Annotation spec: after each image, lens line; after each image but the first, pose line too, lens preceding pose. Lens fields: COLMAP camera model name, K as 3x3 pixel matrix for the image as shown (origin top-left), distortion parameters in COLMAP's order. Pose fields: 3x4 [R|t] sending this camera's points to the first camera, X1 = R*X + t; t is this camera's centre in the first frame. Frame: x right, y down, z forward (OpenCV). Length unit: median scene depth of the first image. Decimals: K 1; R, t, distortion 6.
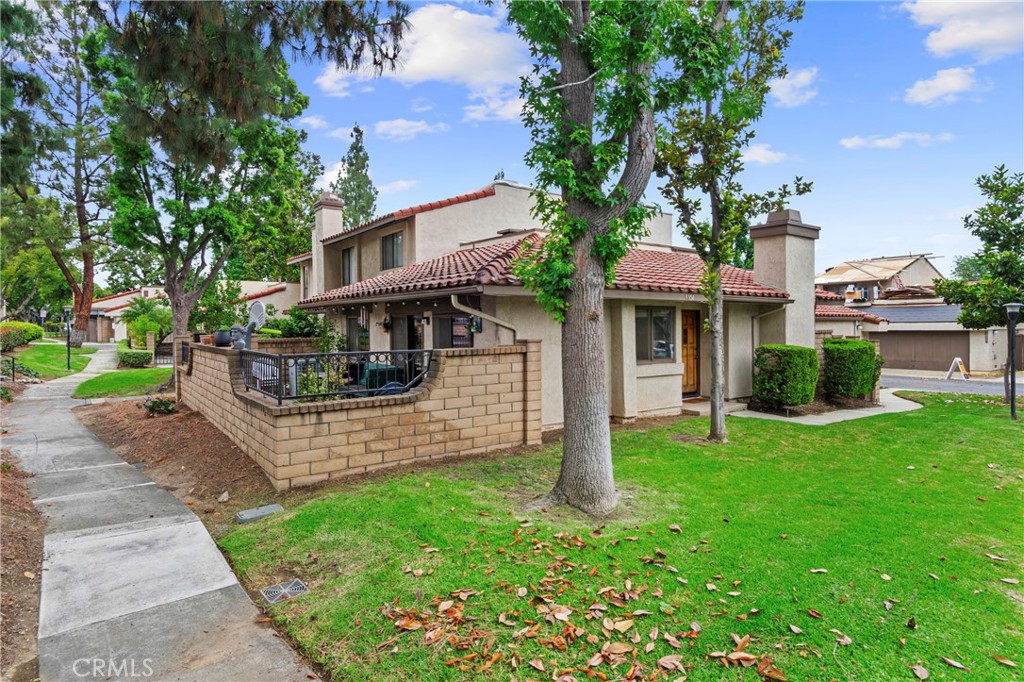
lens RADIAL K [[559.7, 0, 511.8], [0, 559.7, 335.4], [0, 0, 1]] dist [0.005462, 0.000757]
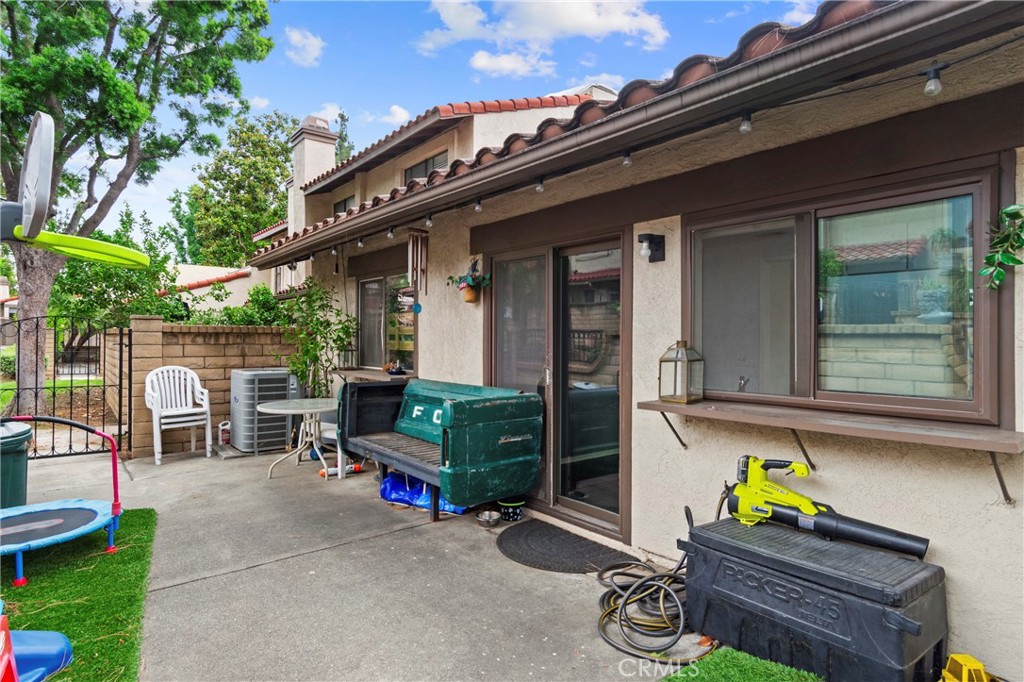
lens RADIAL K [[559.7, 0, 508.1], [0, 559.7, 335.6], [0, 0, 1]] dist [0.005462, 0.000757]
pose [[0.999353, 0.013715, 0.033249, -0.153213], [-0.012893, 0.999609, -0.024818, 0.019384], [-0.033576, 0.024373, 0.999139, 0.440679]]
